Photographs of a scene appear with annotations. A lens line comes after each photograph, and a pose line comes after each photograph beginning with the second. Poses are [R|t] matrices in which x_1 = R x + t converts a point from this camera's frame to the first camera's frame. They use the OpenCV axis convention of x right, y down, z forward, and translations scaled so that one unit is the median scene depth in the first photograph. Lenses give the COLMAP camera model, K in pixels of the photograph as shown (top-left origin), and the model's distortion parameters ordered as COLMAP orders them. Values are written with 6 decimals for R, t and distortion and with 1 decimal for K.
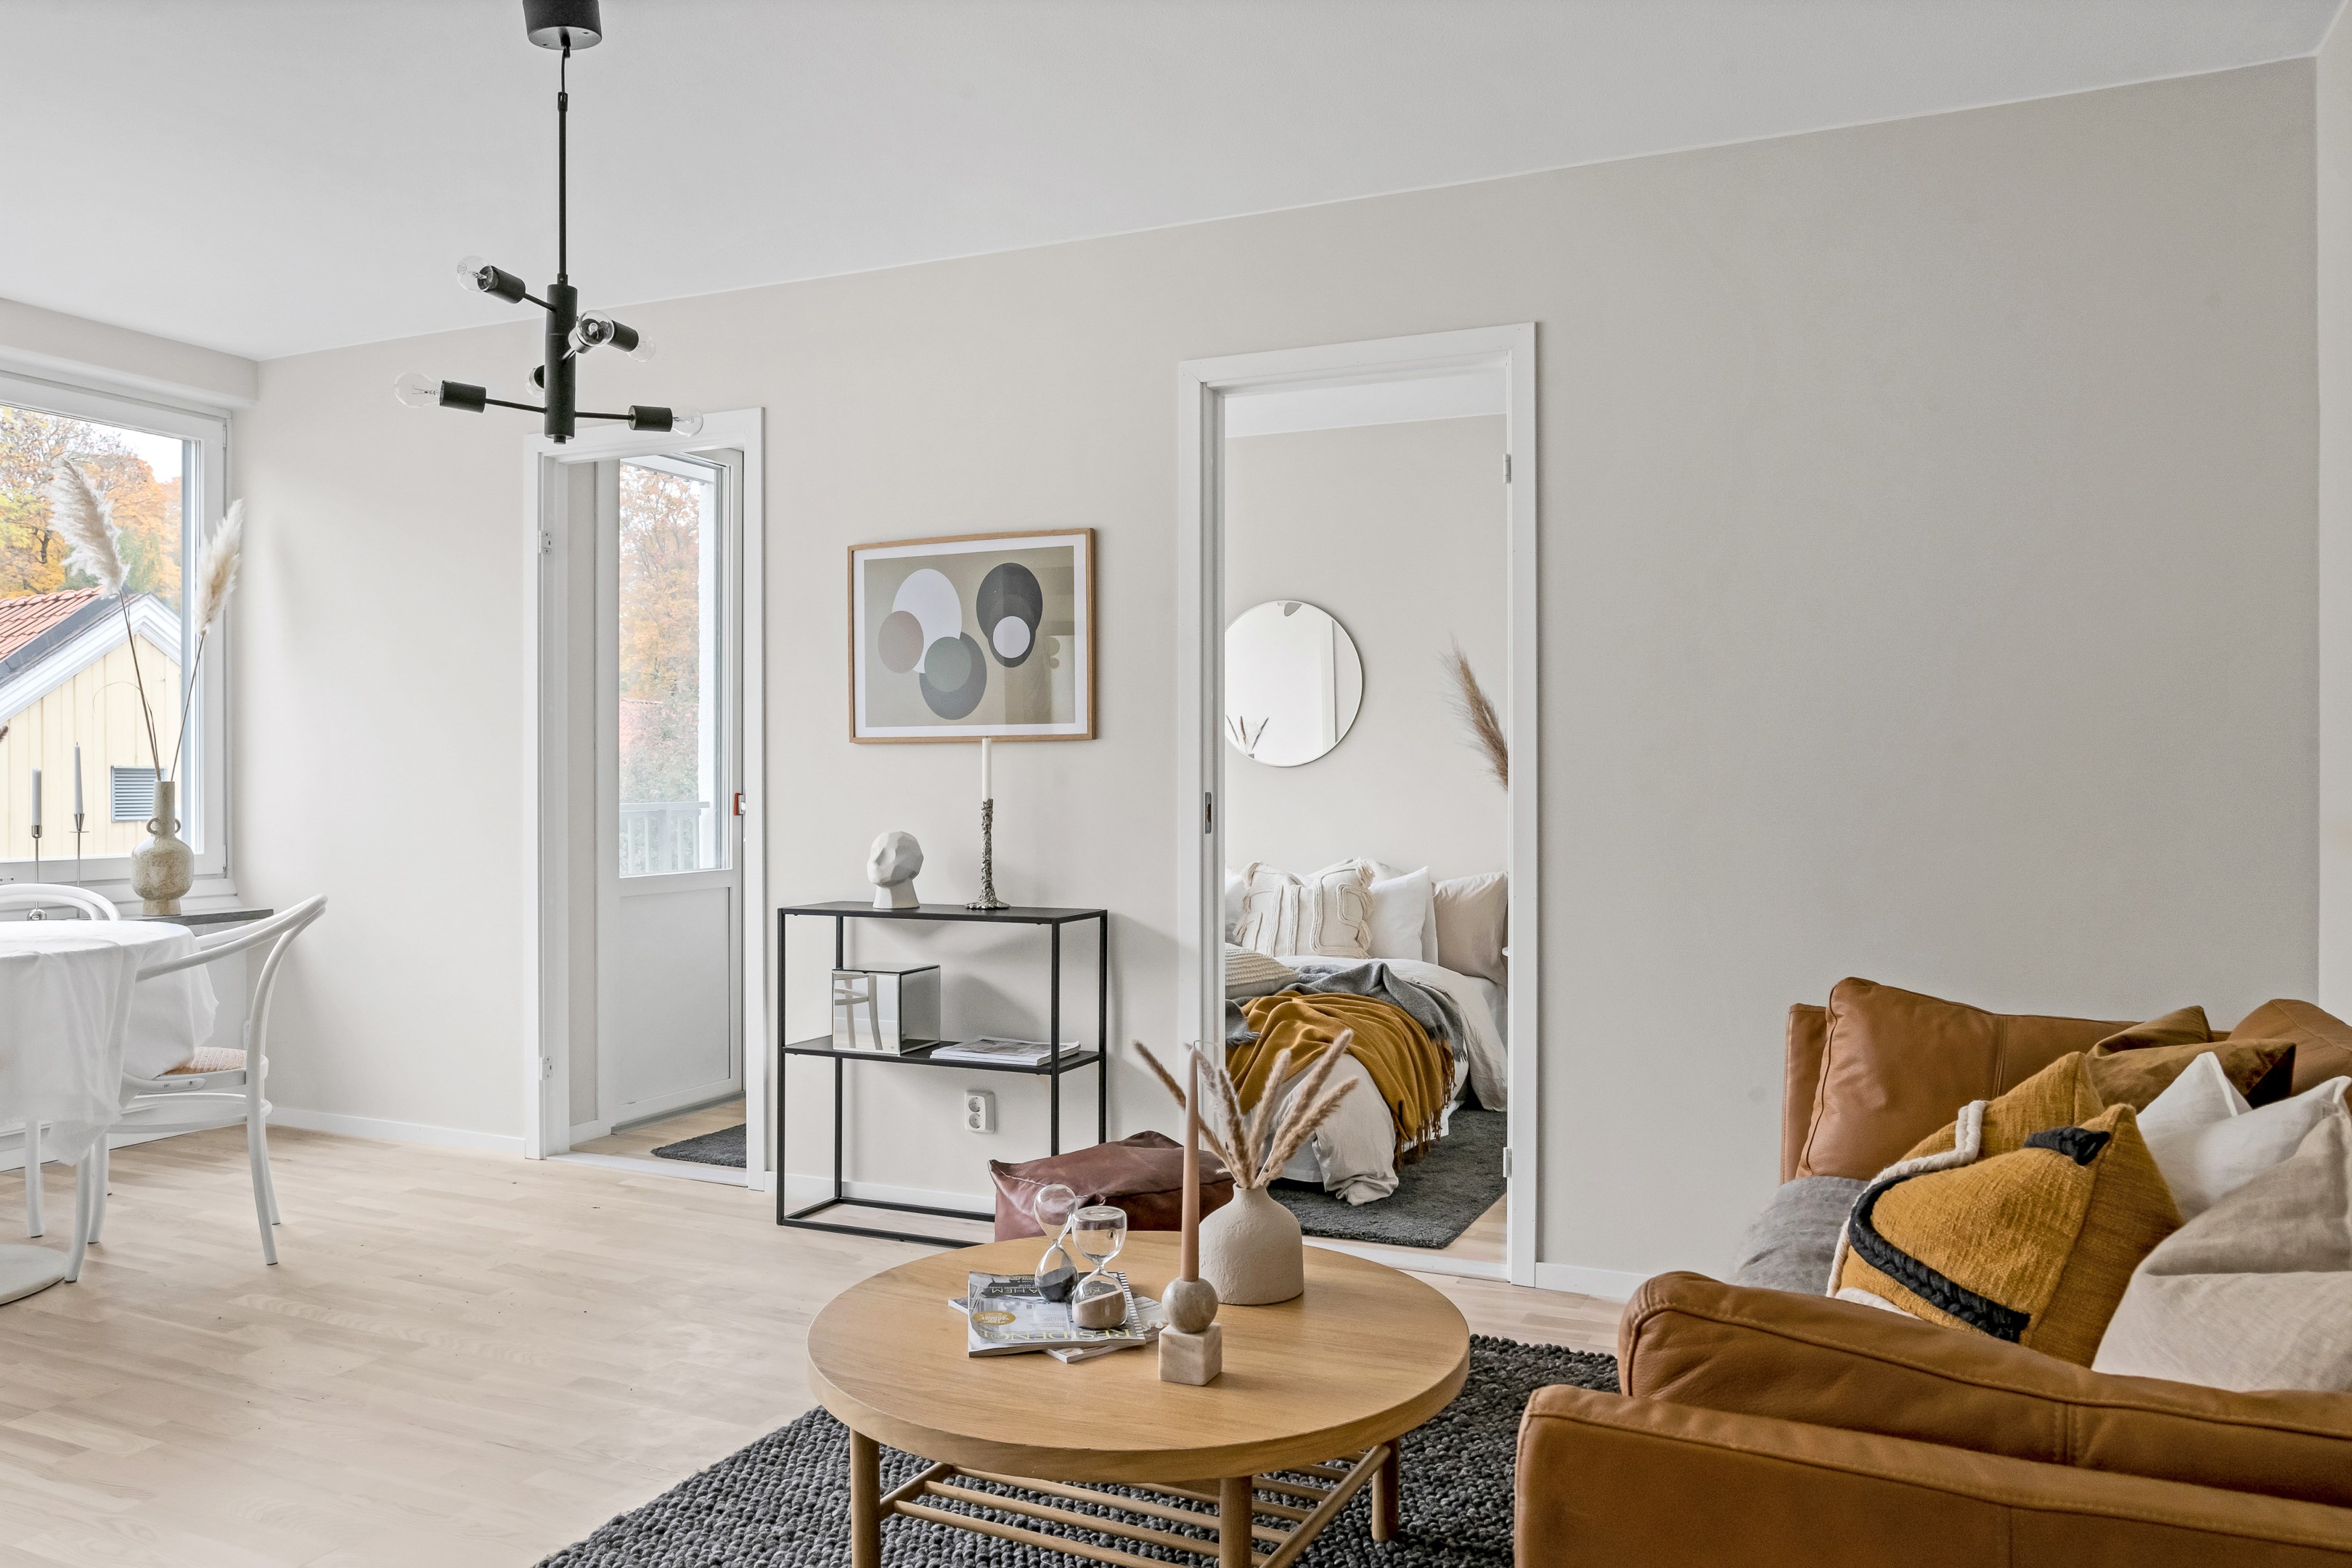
lens RADIAL K [[1685.4, 0, 1181.1], [0, 1685.4, 789.3], [0, 0, 1]] dist [-0.051205, 0.038279]
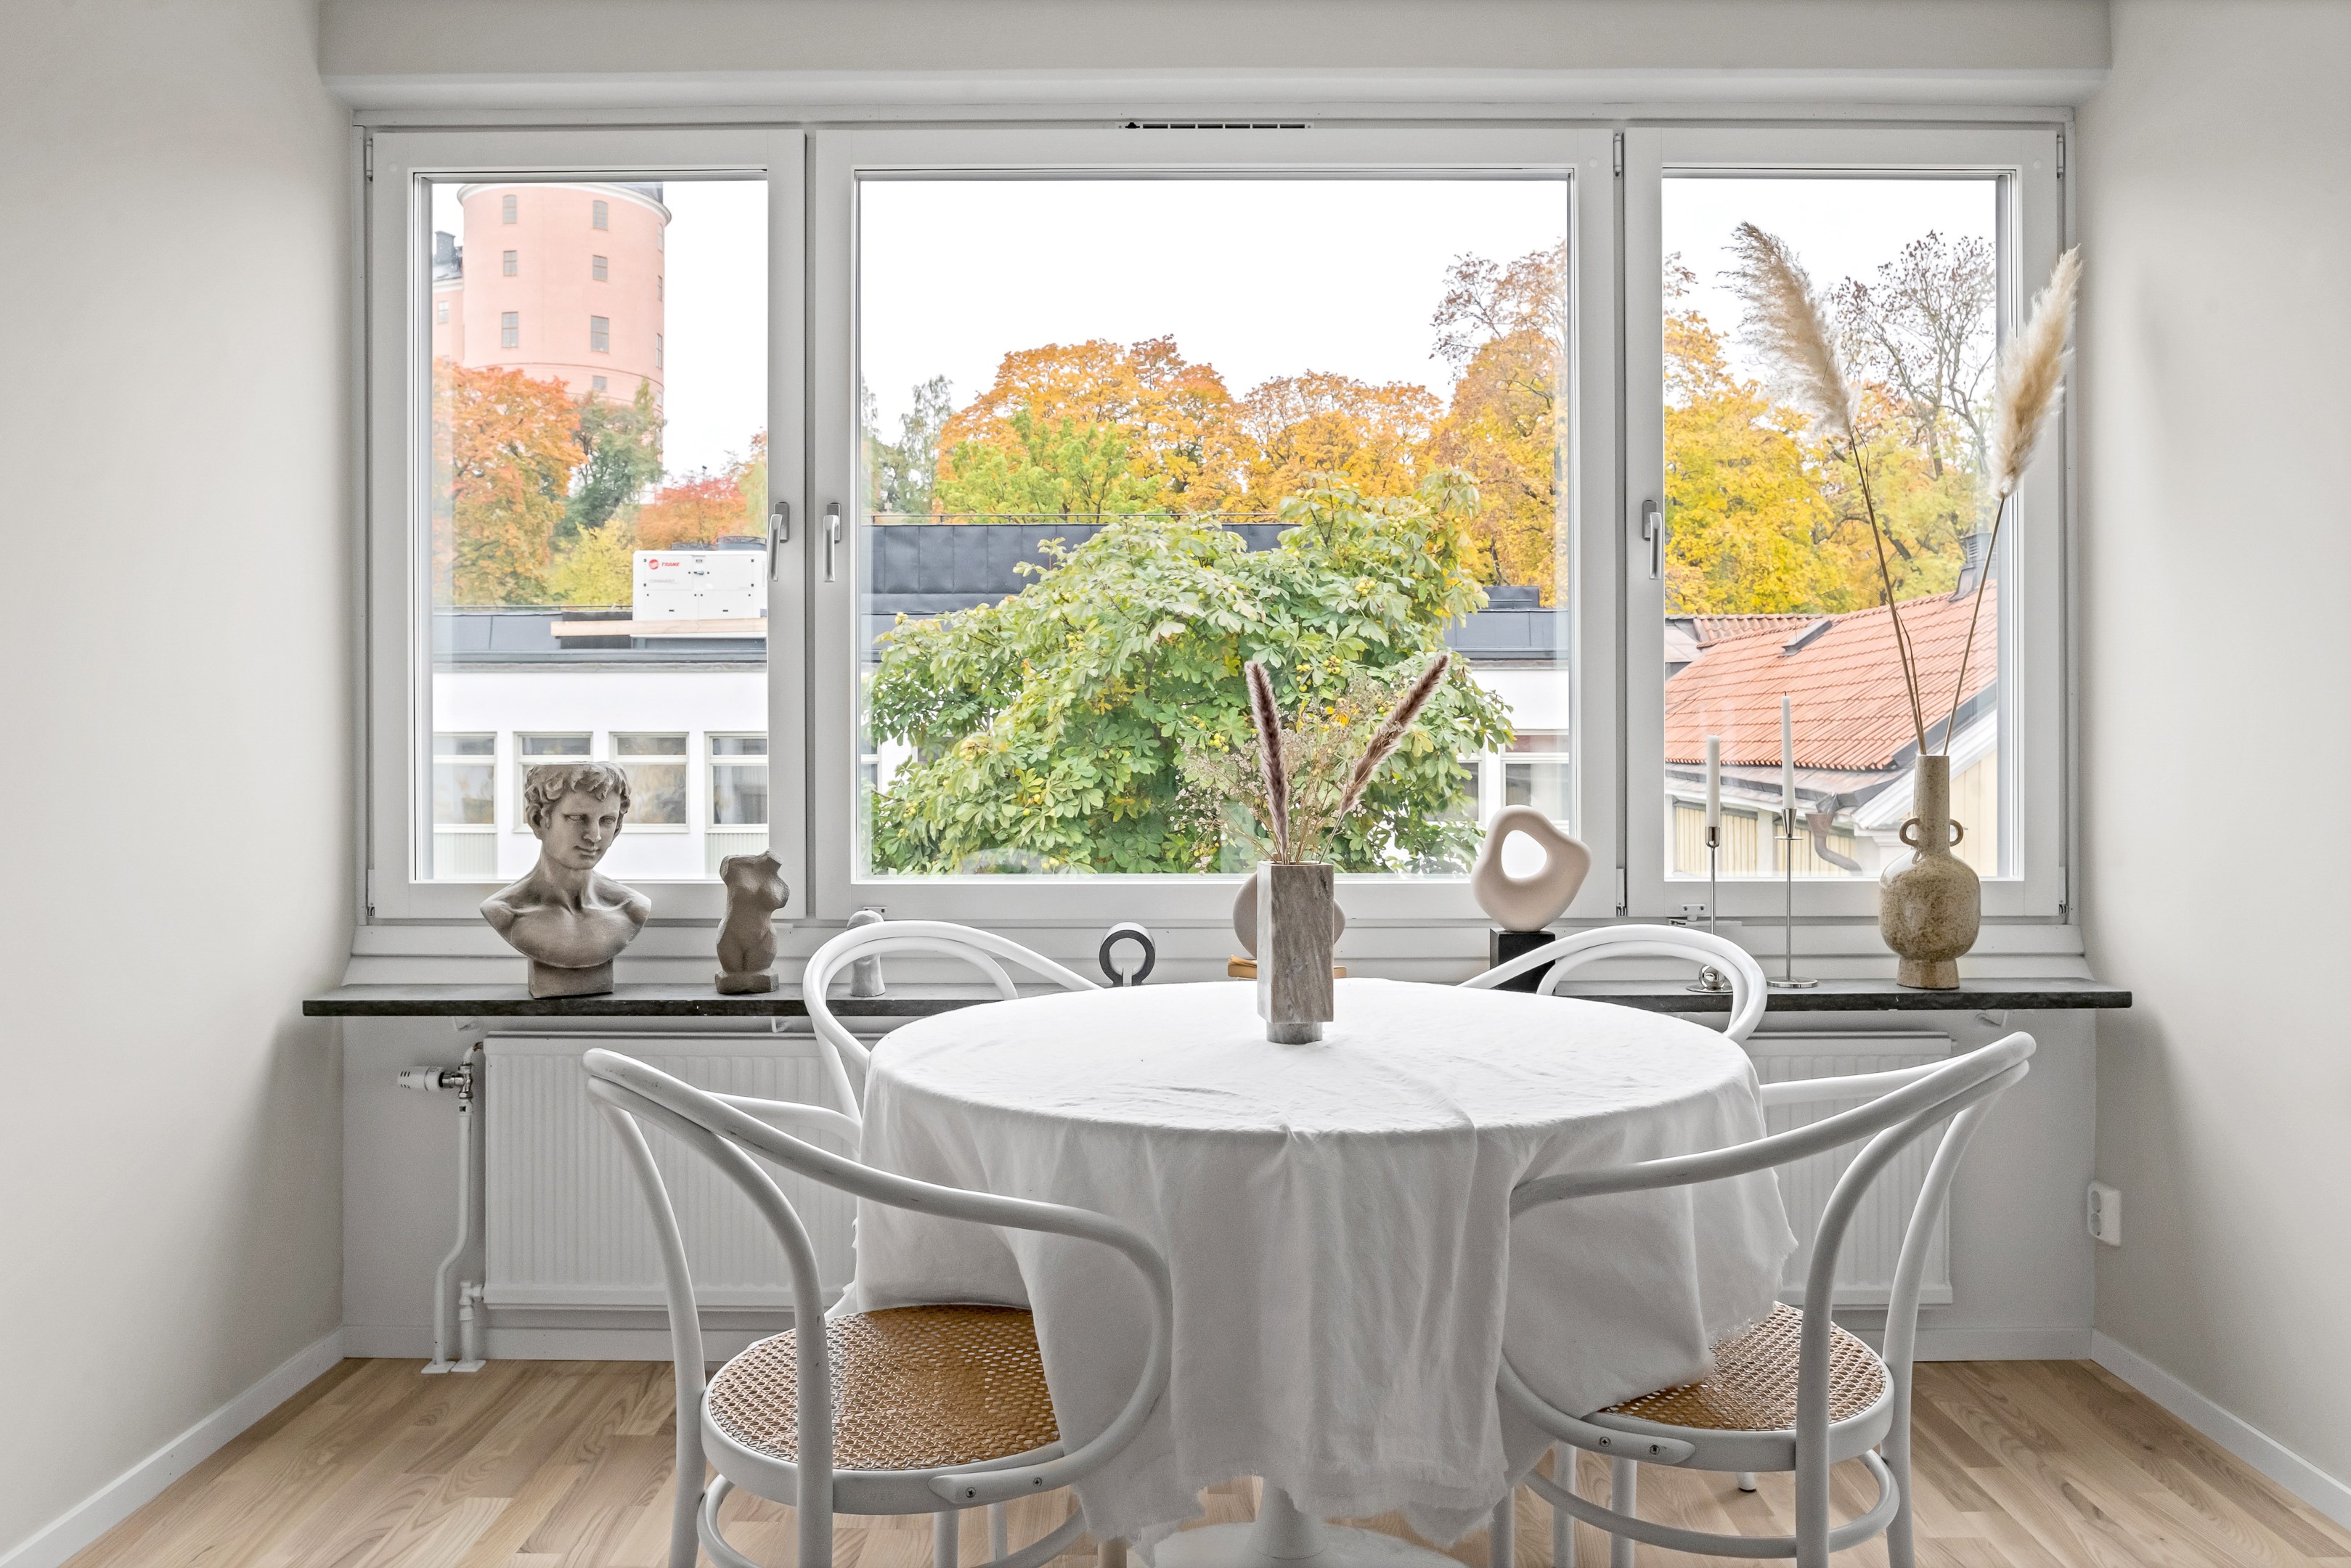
lens RADIAL K [[1719.5, 0, 1172.8], [0, 1719.5, 751.7], [0, 0, 1]] dist [-0.049470, 0.038139]
pose [[0.404348, 0.001824, -0.914603, -0.213377], [-0.005400, 0.999985, -0.000393, -0.005382], [0.914589, 0.005098, 0.404352, 0.630076]]
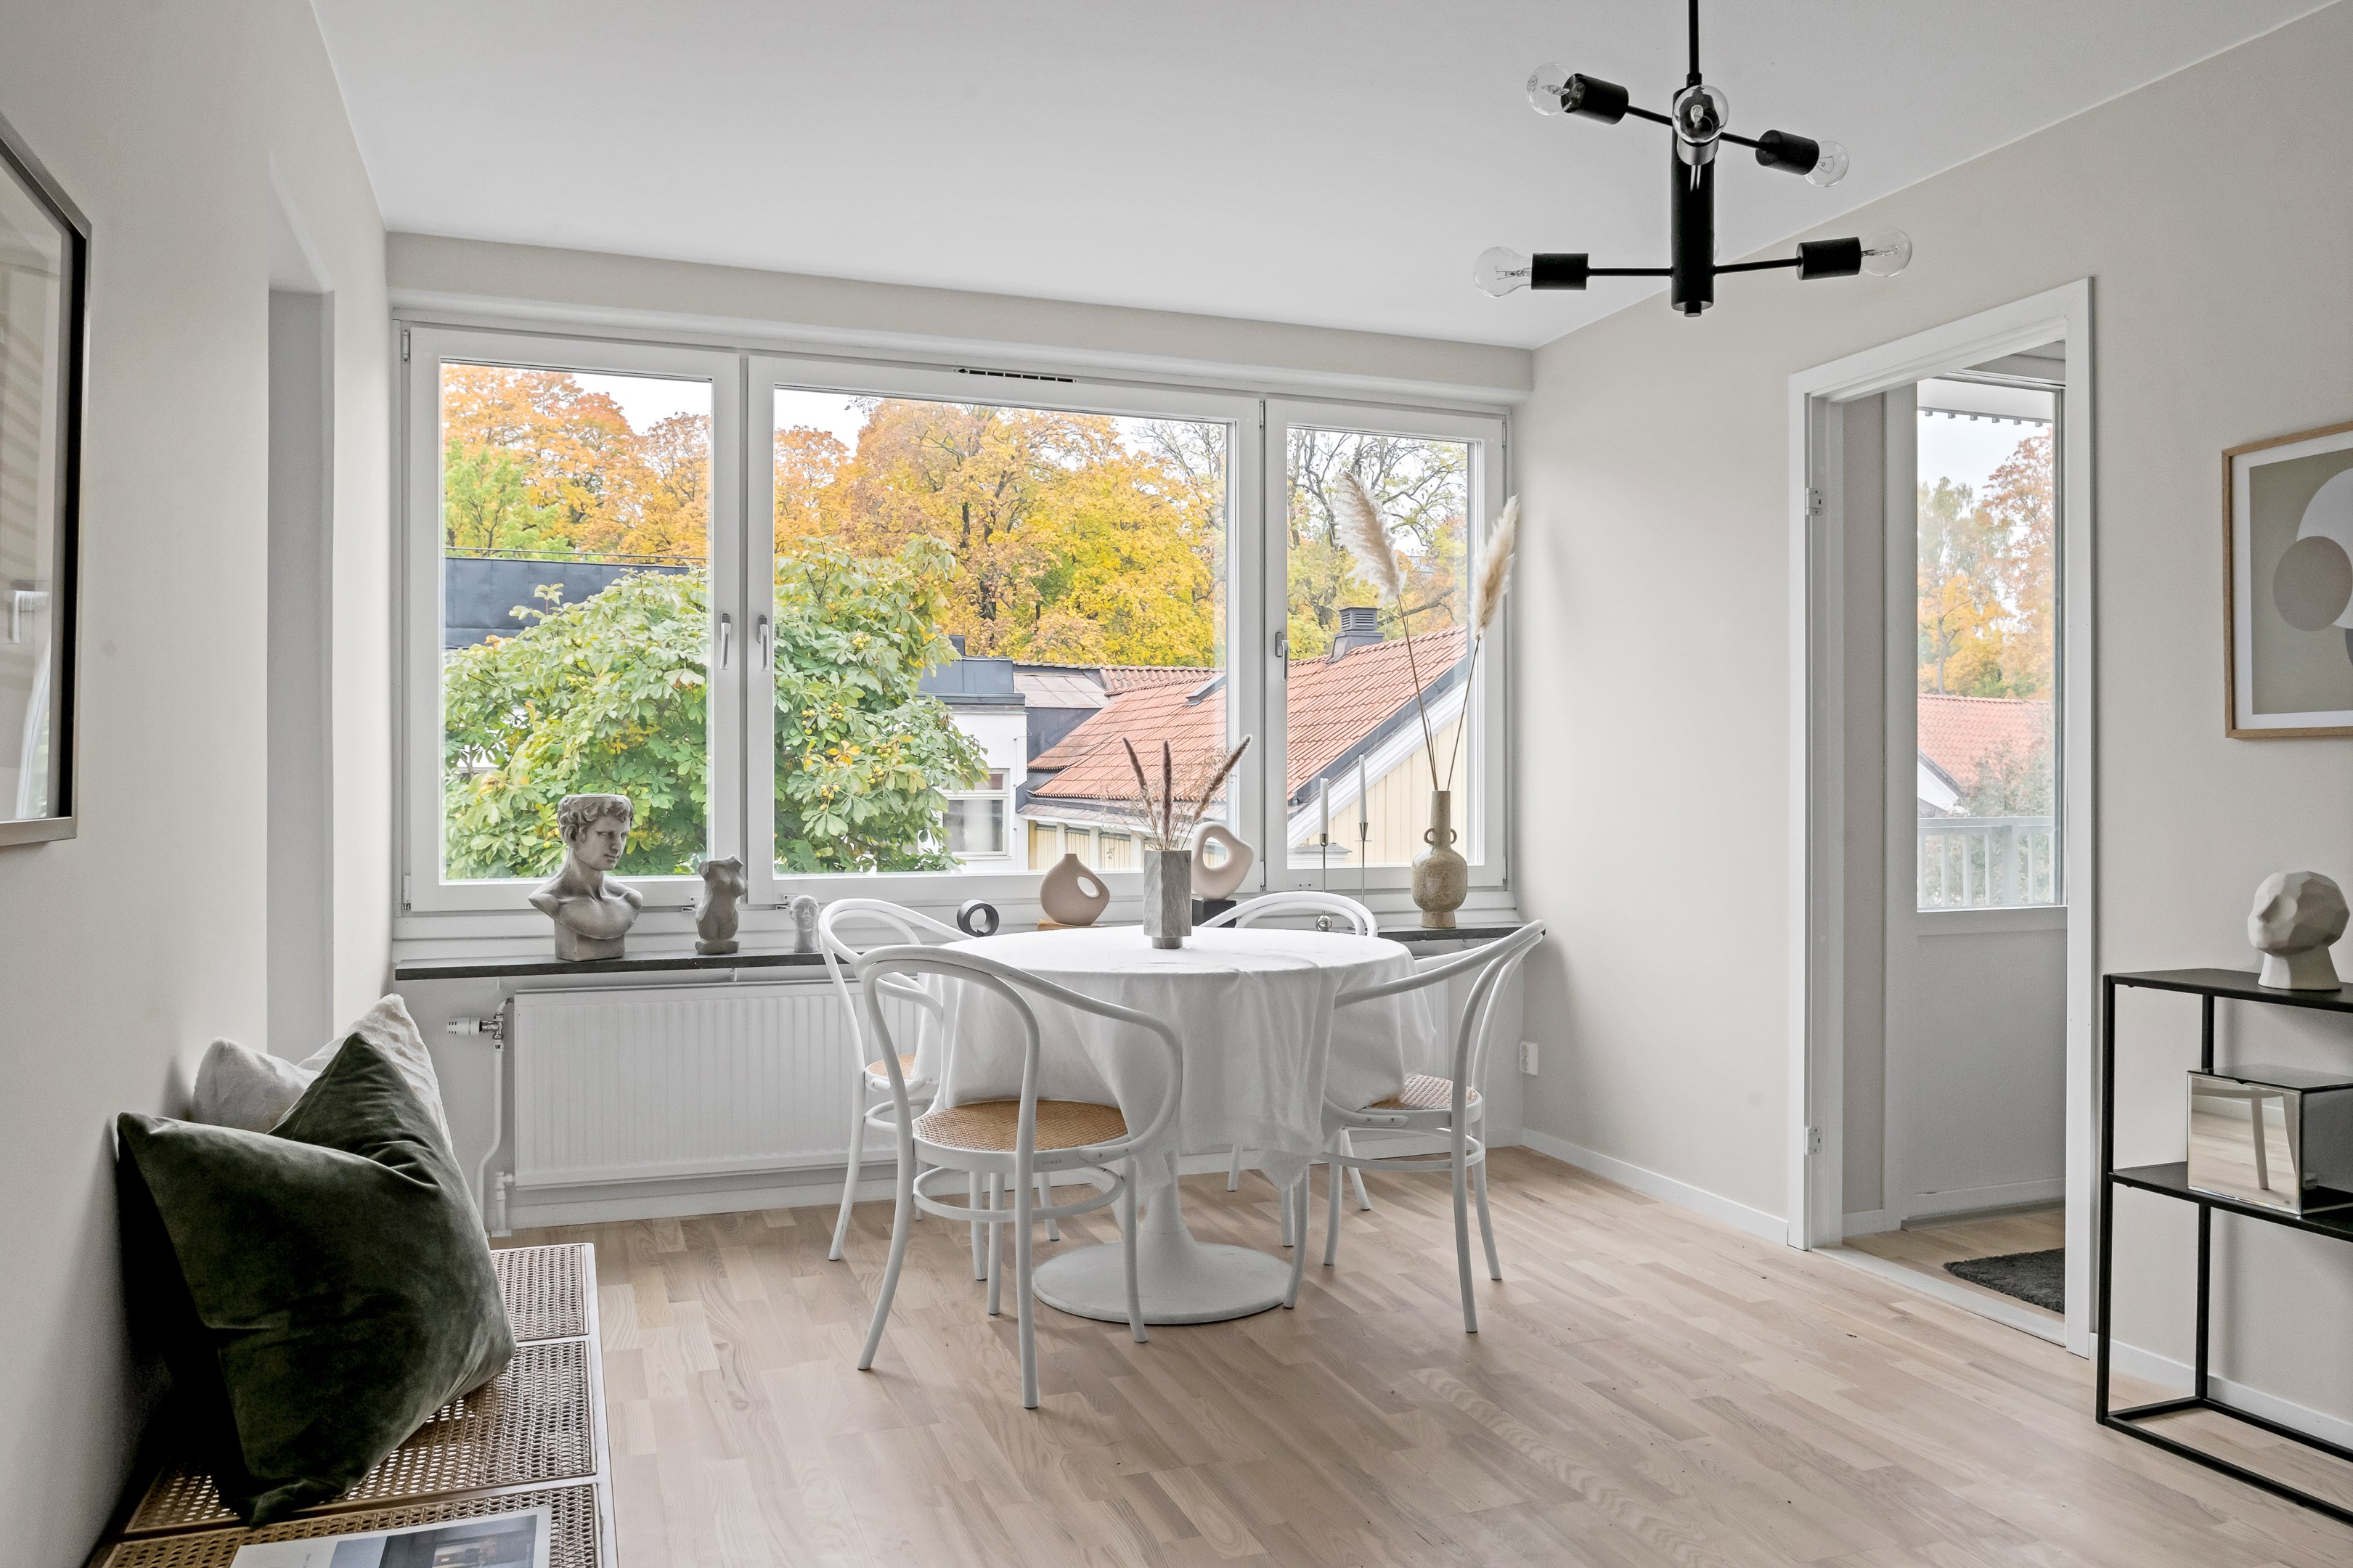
lens RADIAL K [[1686.0, 0, 1181.6], [0, 1686.0, 789.3], [0, 0, 1]] dist [-0.051205, 0.038279]
pose [[0.701511, 0.002481, -0.712654, -0.013887], [-0.005593, 0.999982, -0.002024, -0.003292], [0.712637, 0.005405, 0.701512, 0.236682]]
